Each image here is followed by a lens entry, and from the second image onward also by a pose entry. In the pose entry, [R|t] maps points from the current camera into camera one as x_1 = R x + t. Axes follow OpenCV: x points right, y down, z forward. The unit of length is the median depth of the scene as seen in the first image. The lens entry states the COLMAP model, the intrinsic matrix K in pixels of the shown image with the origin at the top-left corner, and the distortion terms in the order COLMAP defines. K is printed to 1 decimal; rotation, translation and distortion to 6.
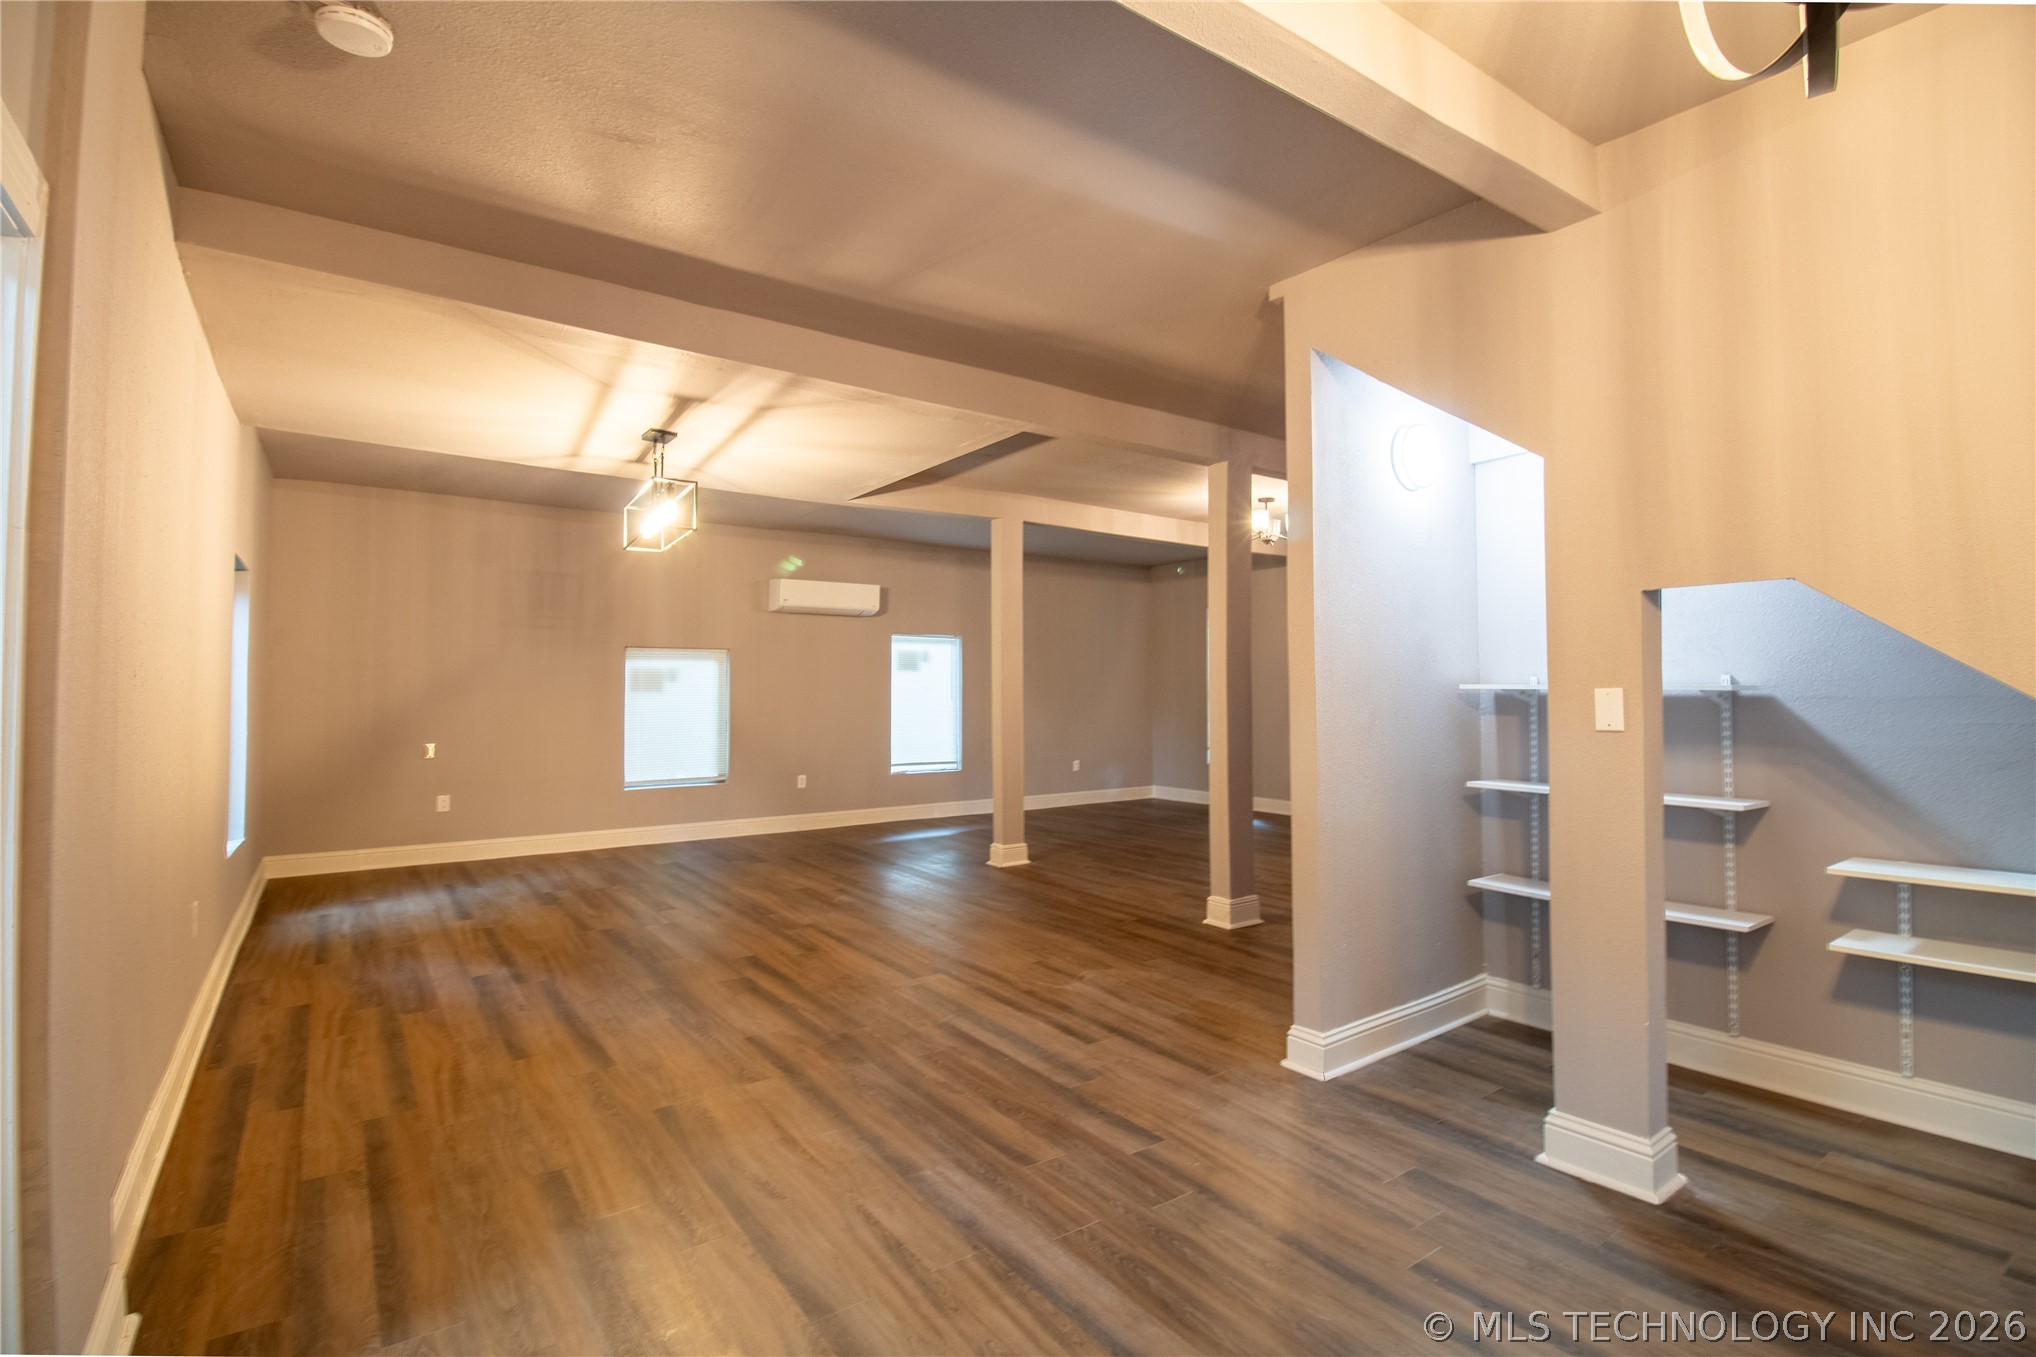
lens RADIAL K [[968.0, 0, 1038.9], [0, 968.0, 684.7], [0, 0, 1]] dist [-0.001125, -0.001957]
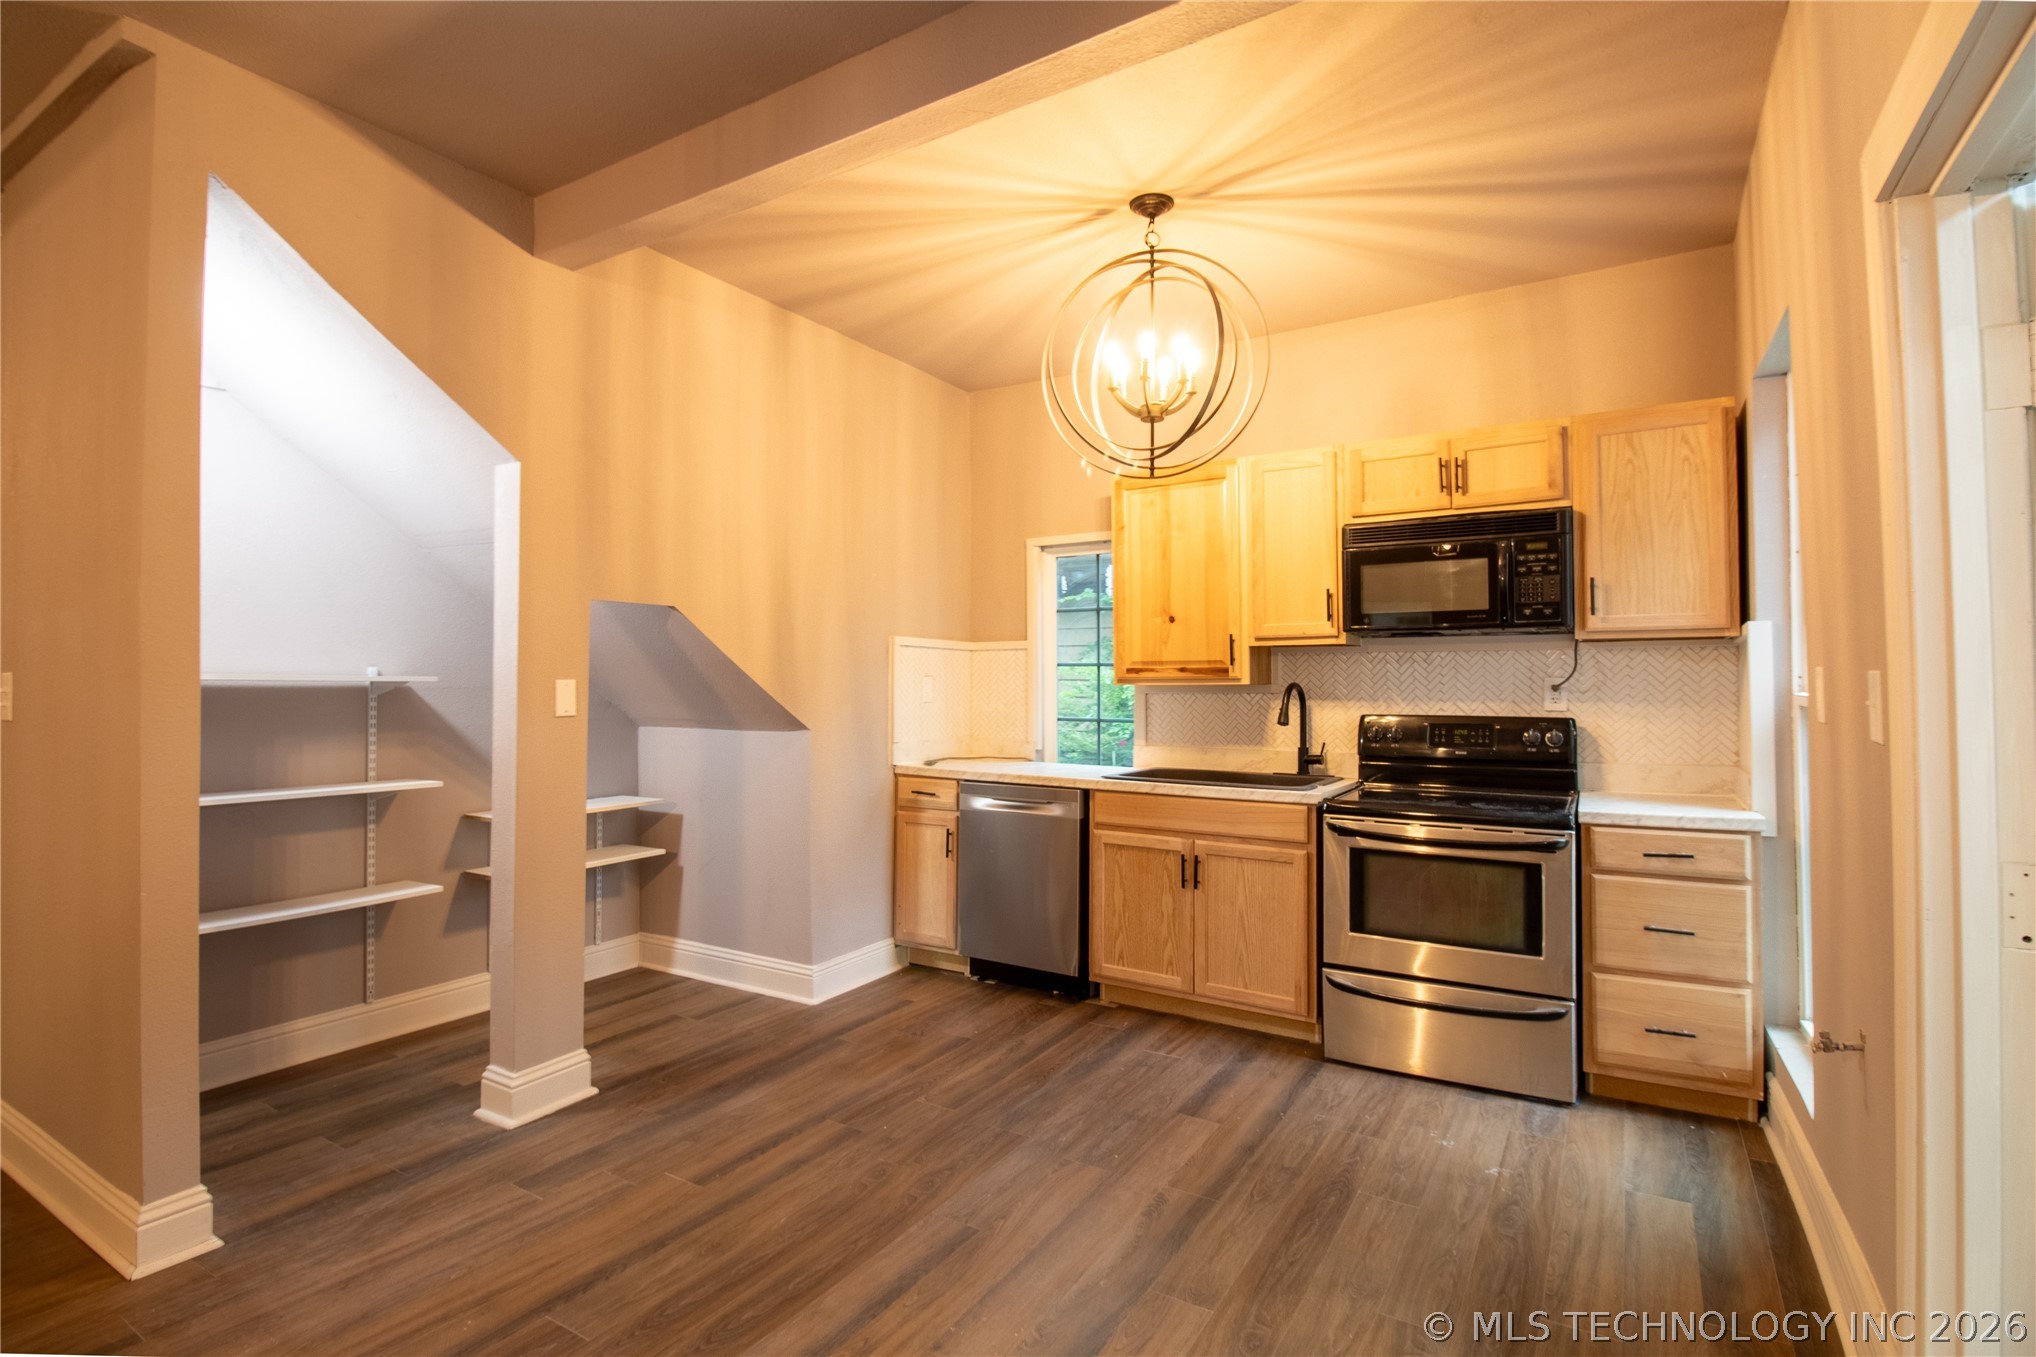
lens RADIAL K [[968.0, 0, 1025.9], [0, 968.0, 669.5], [0, 0, 1]] dist [-0.001125, -0.001957]
pose [[-0.373283, 0.018878, 0.927526, -0.638461], [-0.009130, 0.999670, -0.024020, 0.012996], [-0.927673, -0.017434, -0.372987, 0.830575]]
